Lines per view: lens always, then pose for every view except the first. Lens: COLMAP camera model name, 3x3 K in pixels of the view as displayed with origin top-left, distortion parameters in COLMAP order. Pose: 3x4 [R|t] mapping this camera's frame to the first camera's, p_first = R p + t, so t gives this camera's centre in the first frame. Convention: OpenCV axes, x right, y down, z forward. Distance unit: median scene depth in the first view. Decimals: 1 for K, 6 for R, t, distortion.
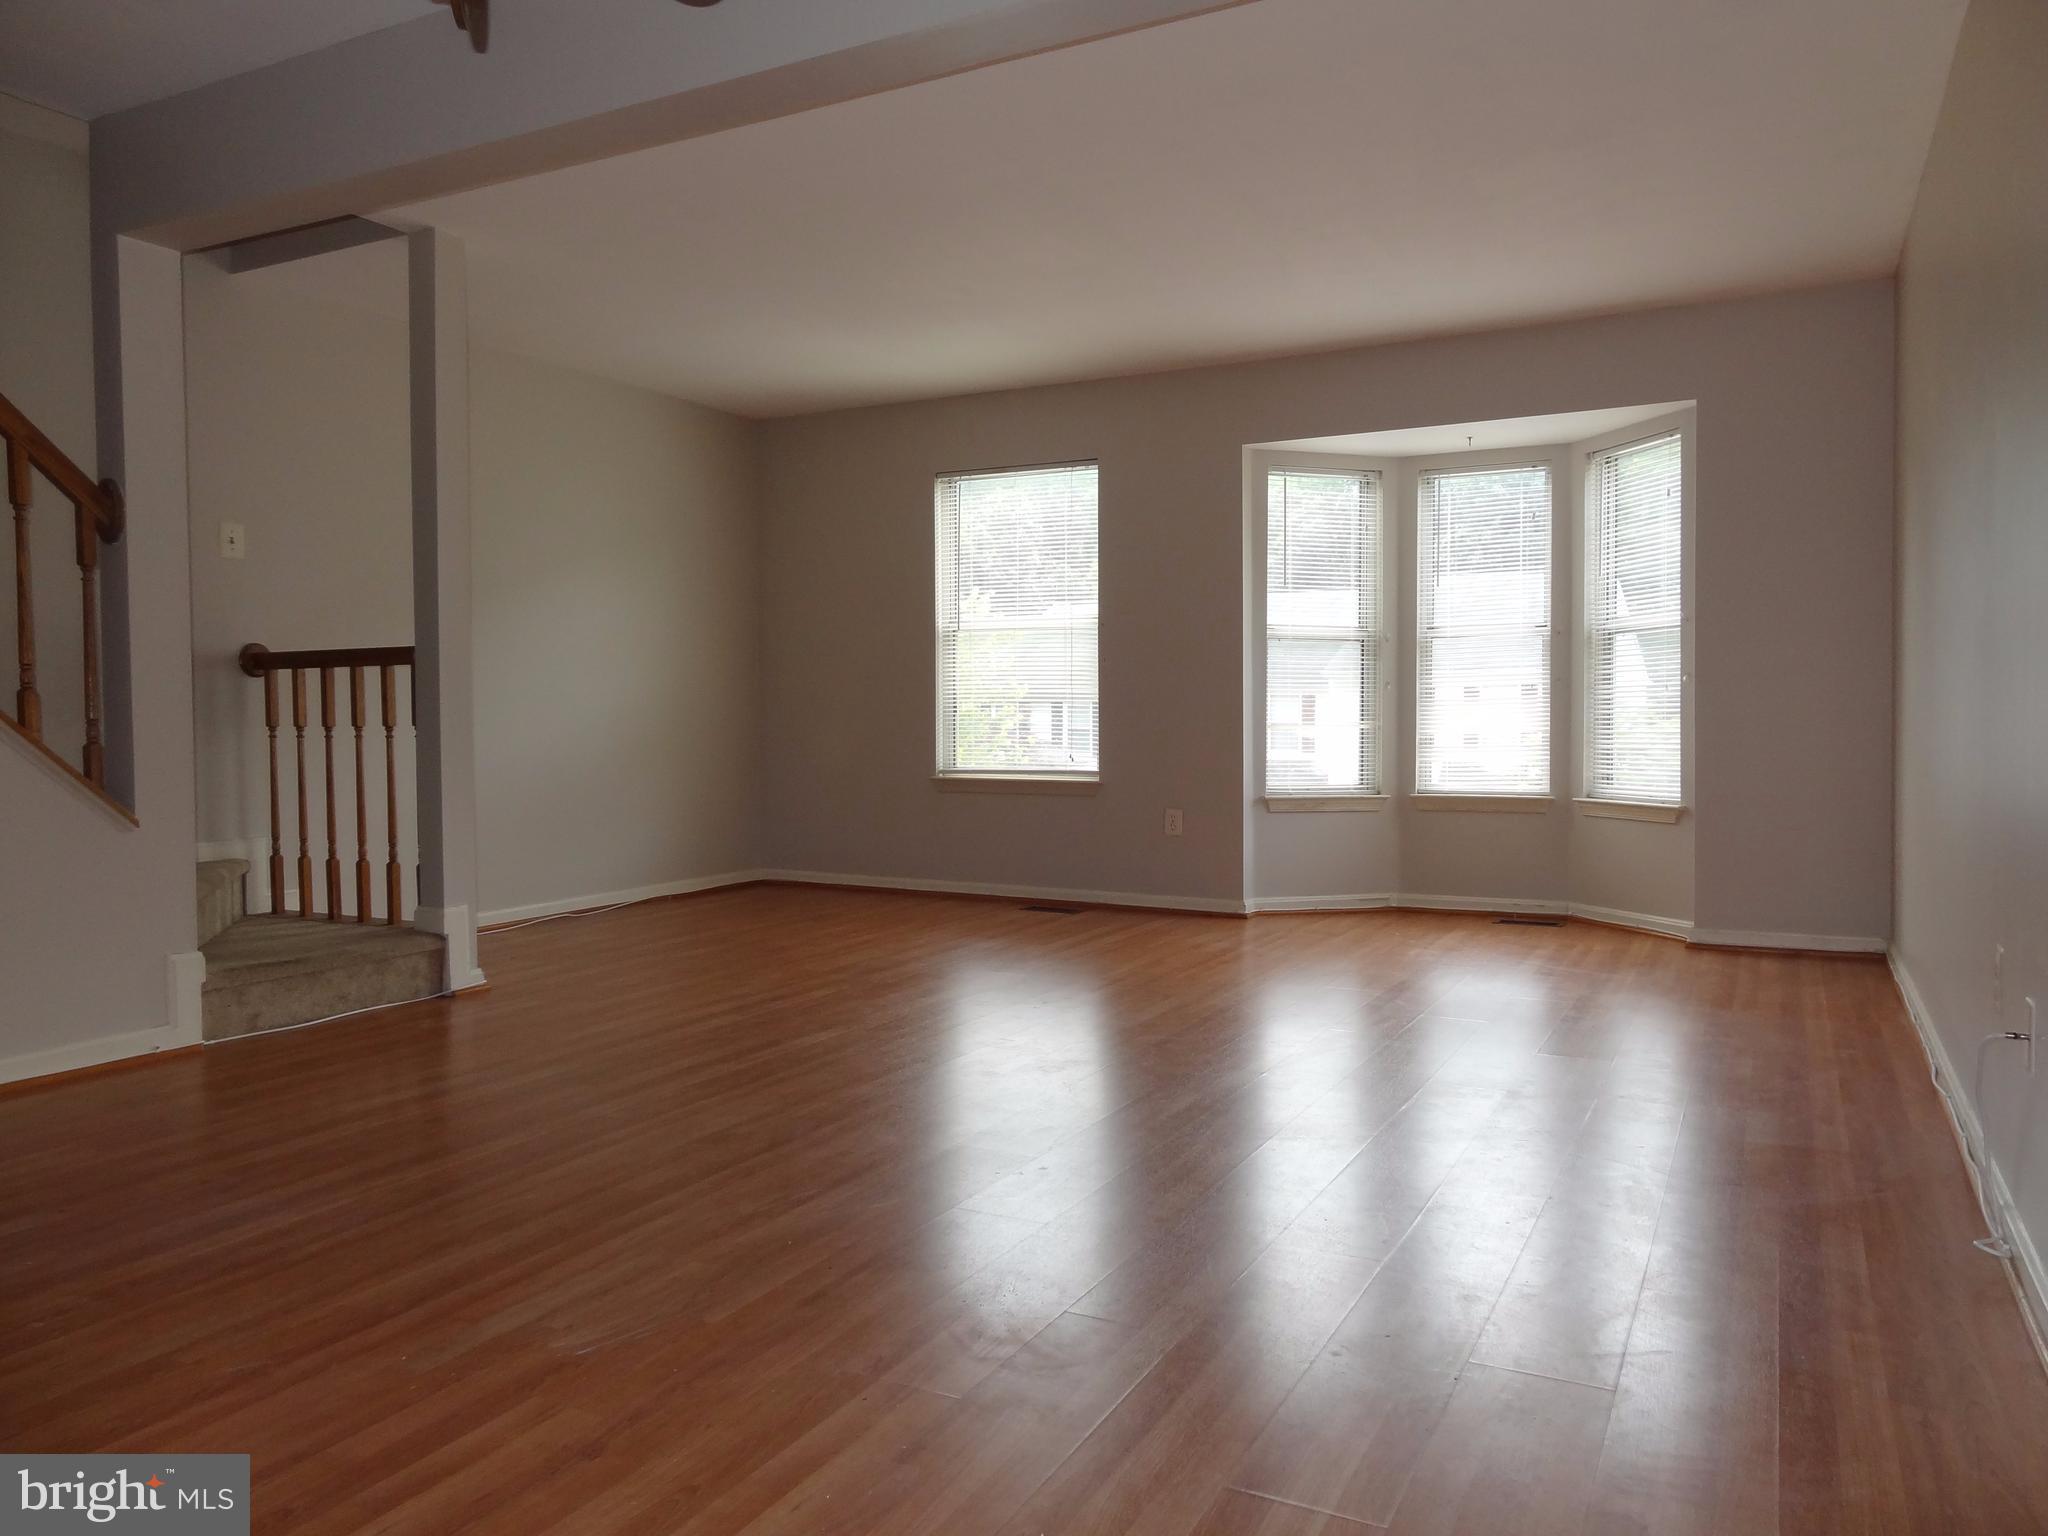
lens RADIAL K [[1425.2, 0, 1026.7], [0, 1425.2, 760.0], [0, 0, 1]] dist [-0.004243, 0.014383]
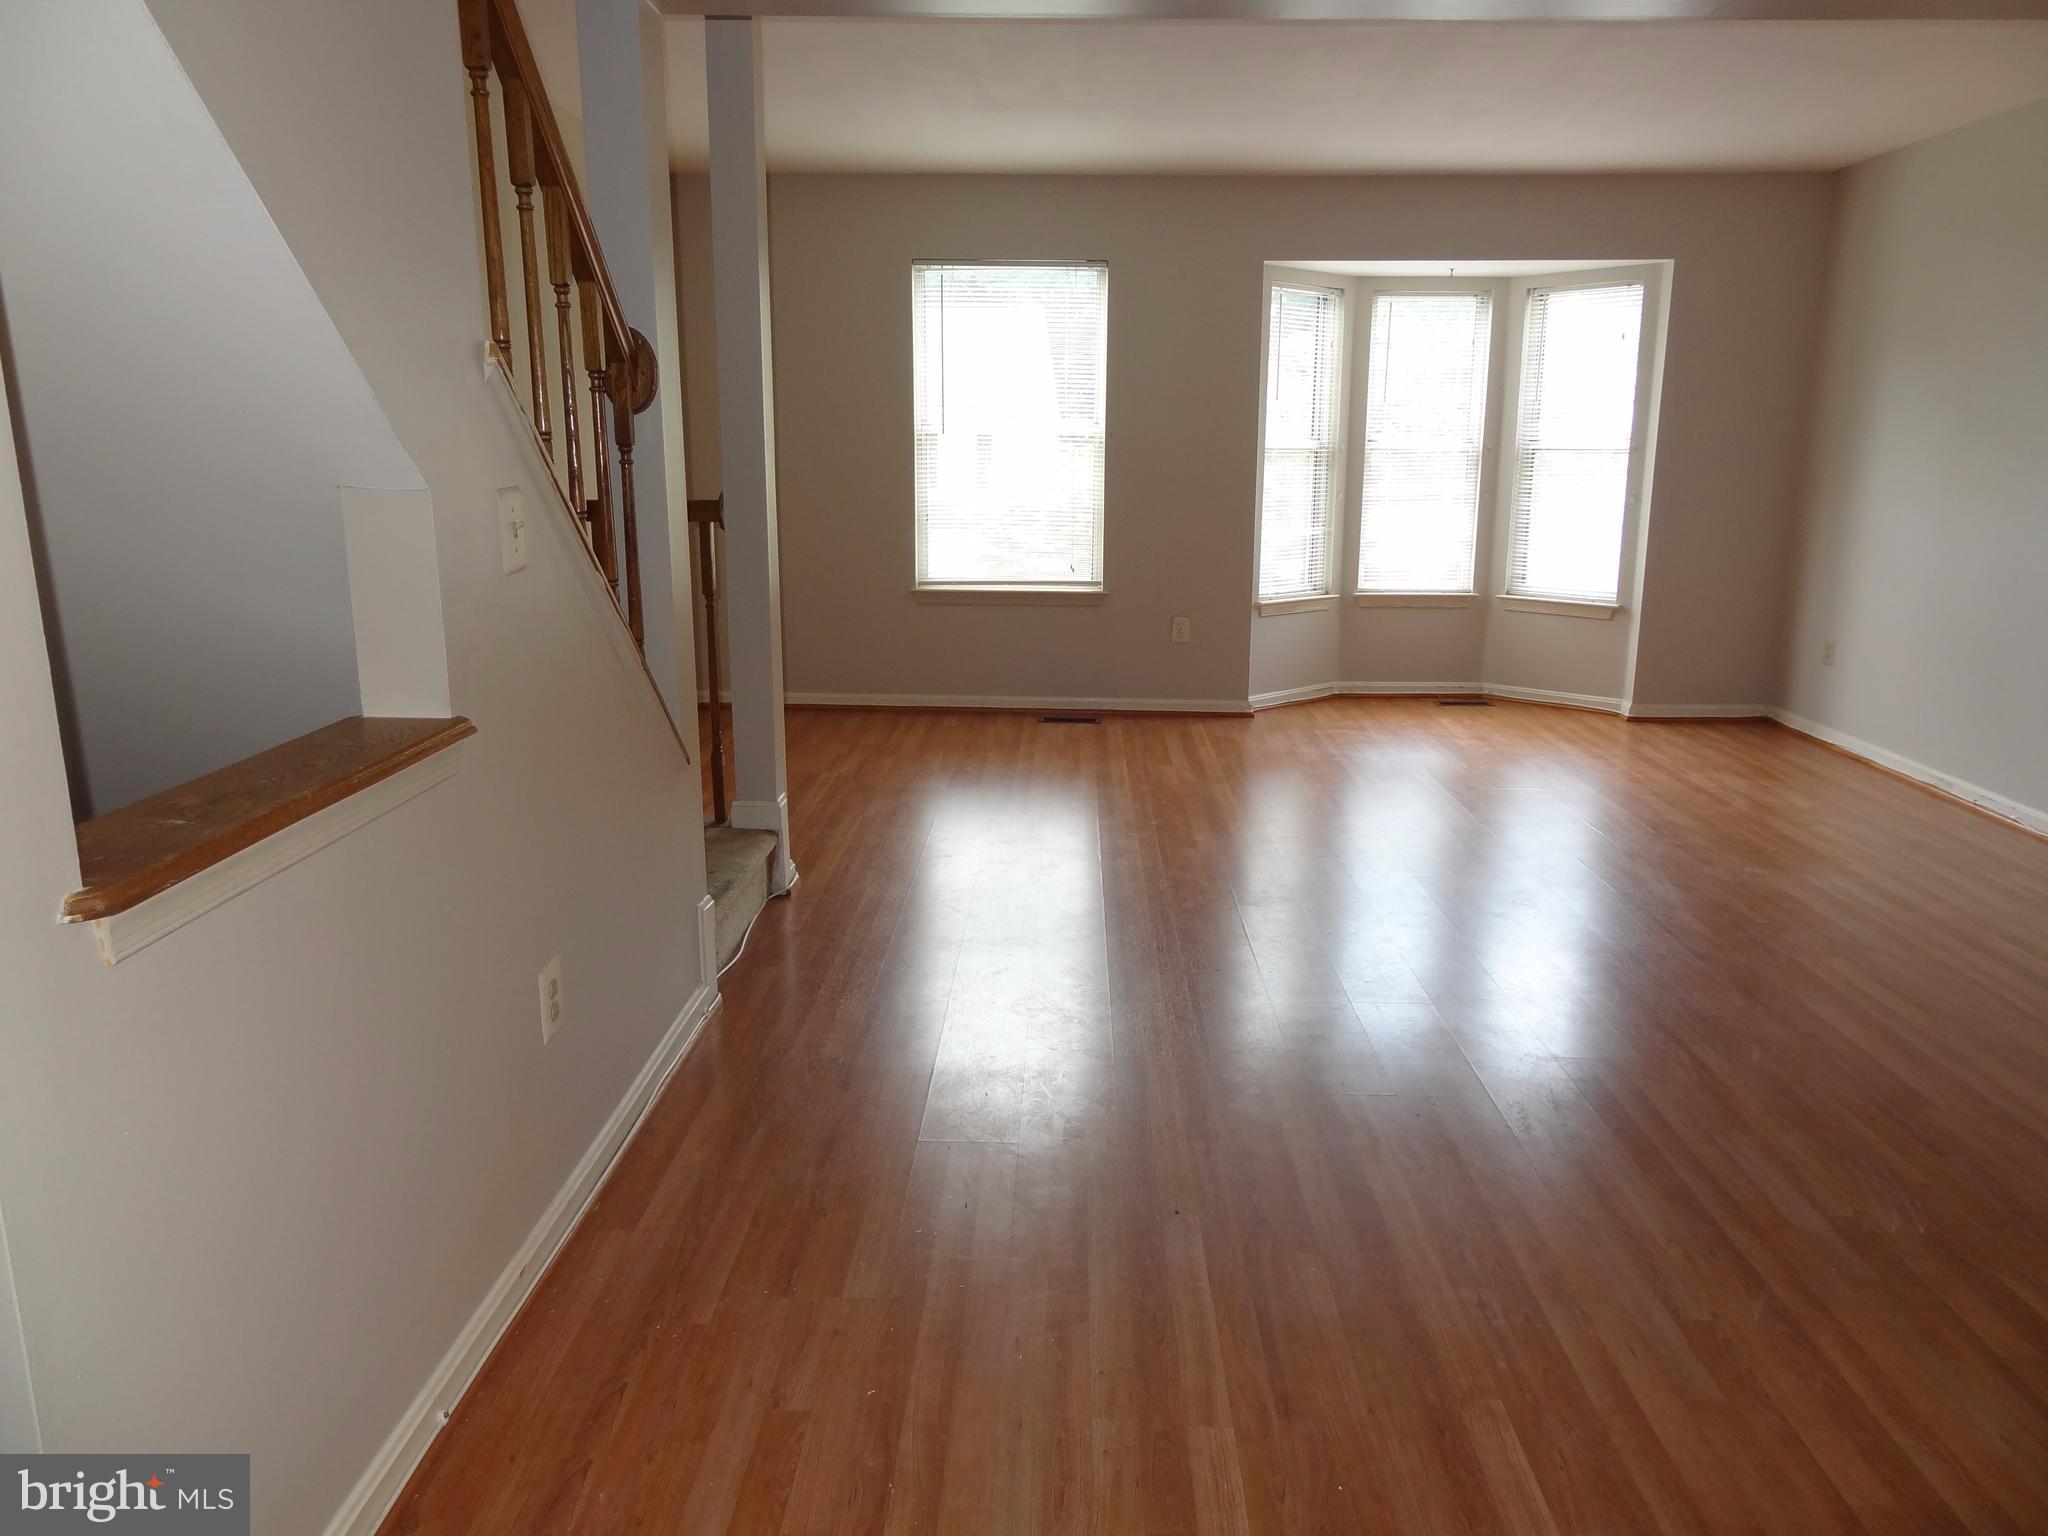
lens RADIAL K [[1425.2, 0, 1026.7], [0, 1425.2, 760.0], [0, 0, 1]] dist [-0.004243, 0.014383]
pose [[0.901617, -0.088194, 0.423448, -0.469385], [0.005952, 0.981429, 0.191734, -0.066579], [-0.432493, -0.170351, 0.885398, 0.105258]]
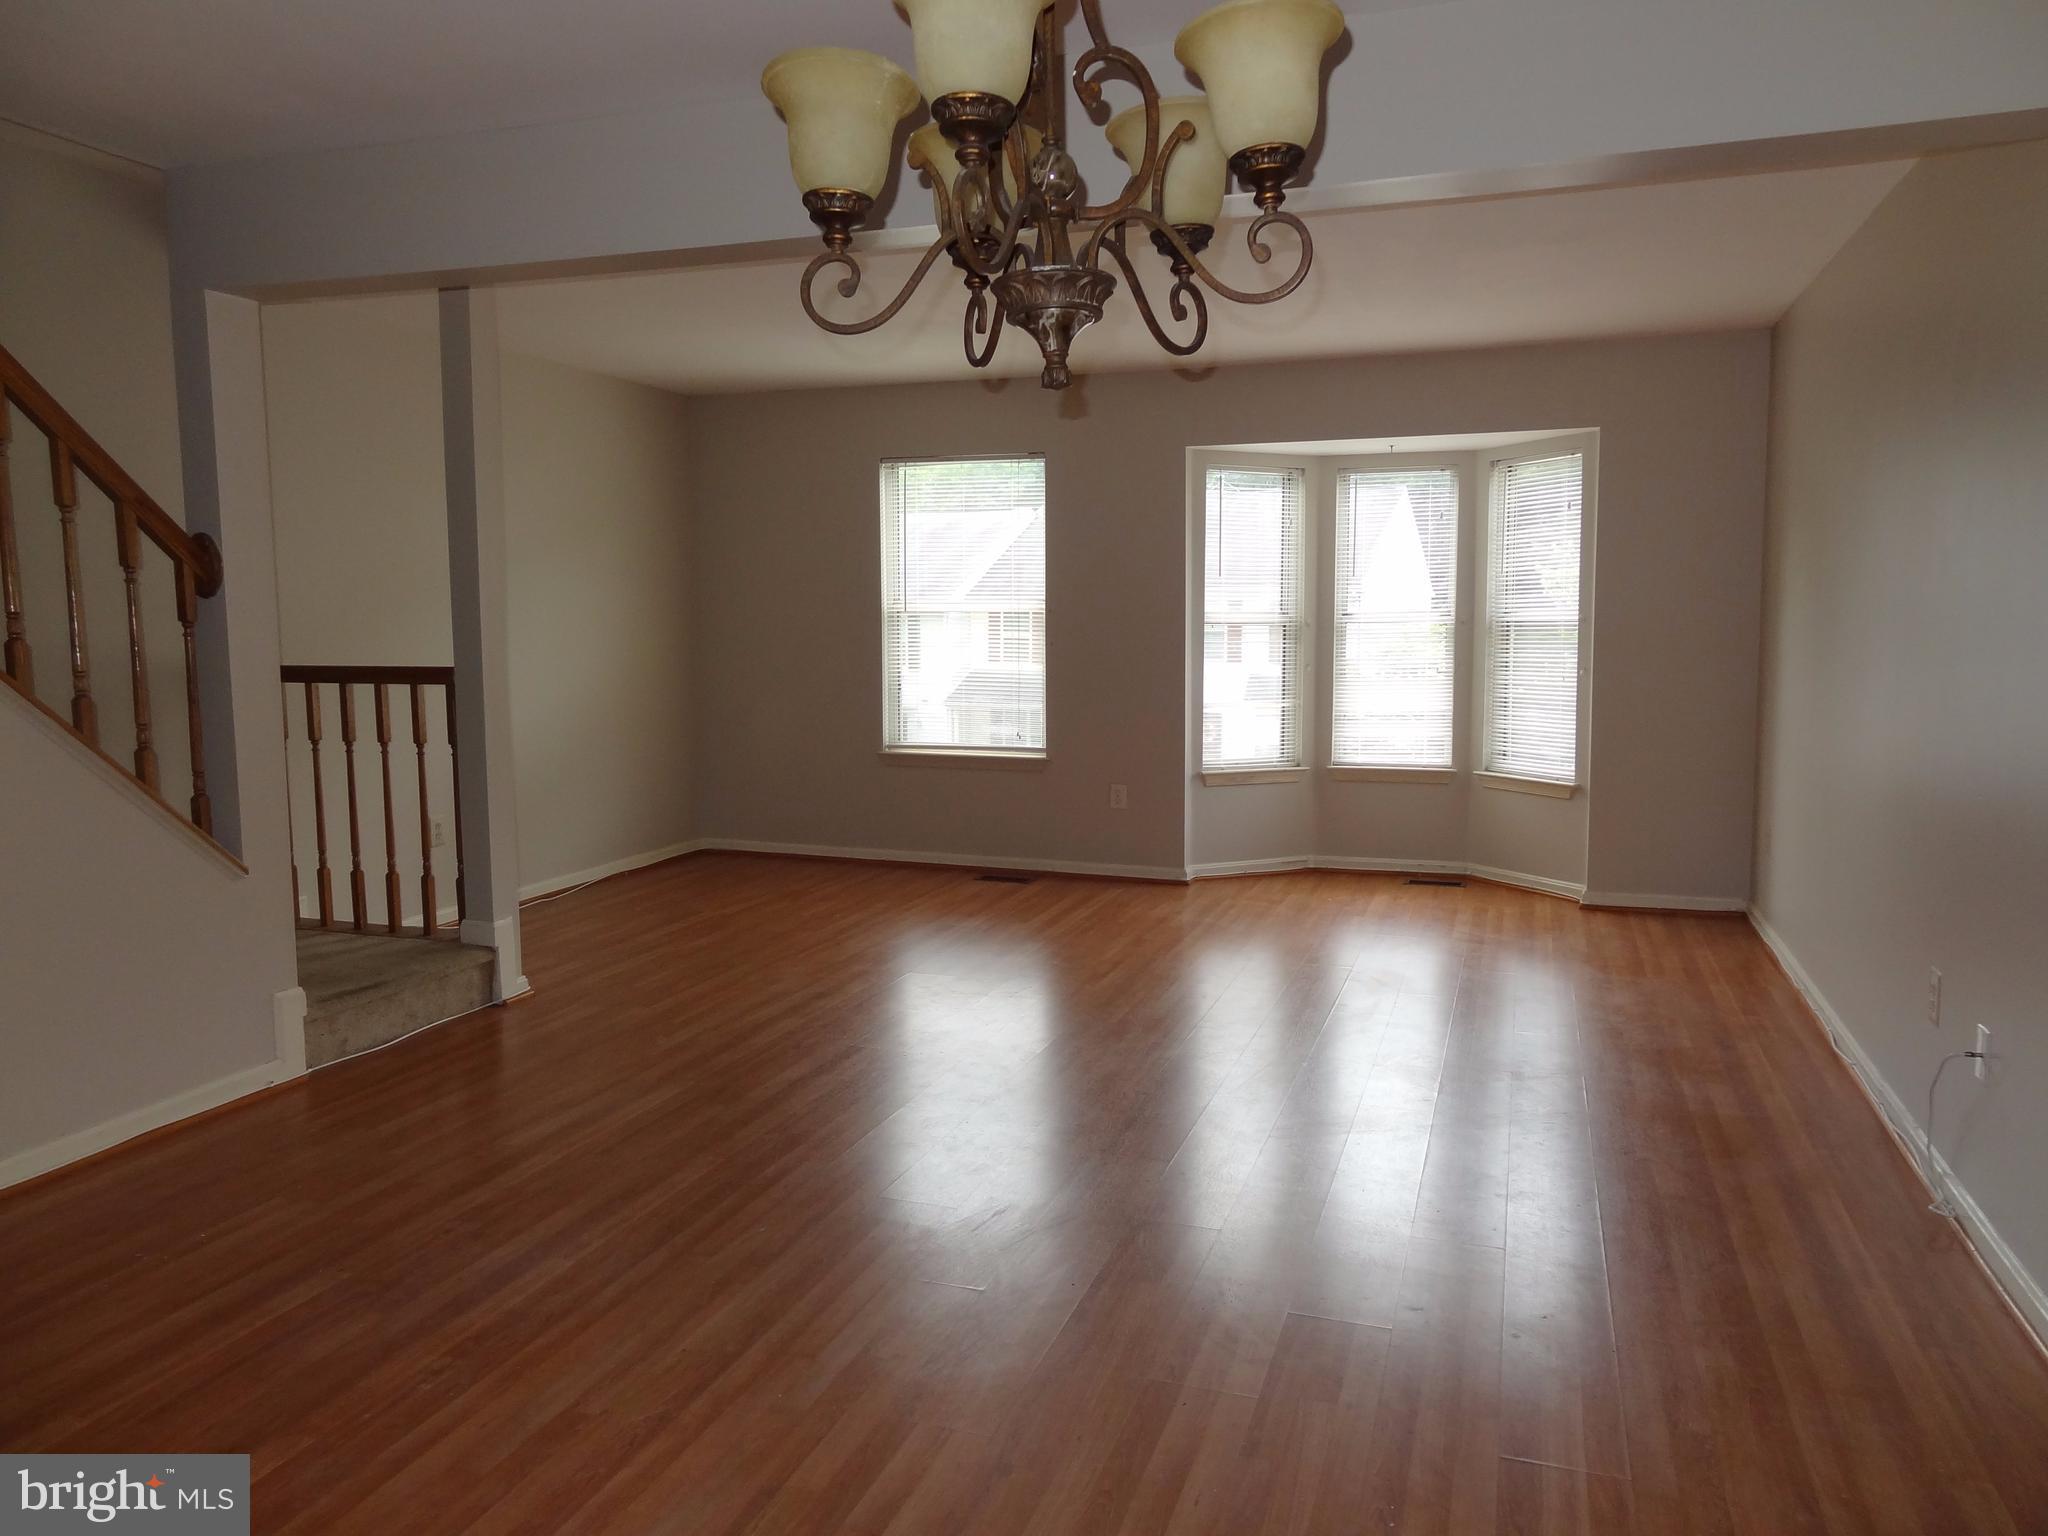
lens RADIAL K [[1425.2, 0, 1026.7], [0, 1425.2, 760.0], [0, 0, 1]] dist [-0.004243, 0.014383]
pose [[0.989255, -0.014650, 0.145466, -0.126435], [0.004573, 0.997581, 0.069368, -0.061180], [-0.146131, -0.067957, 0.986928, -0.054384]]
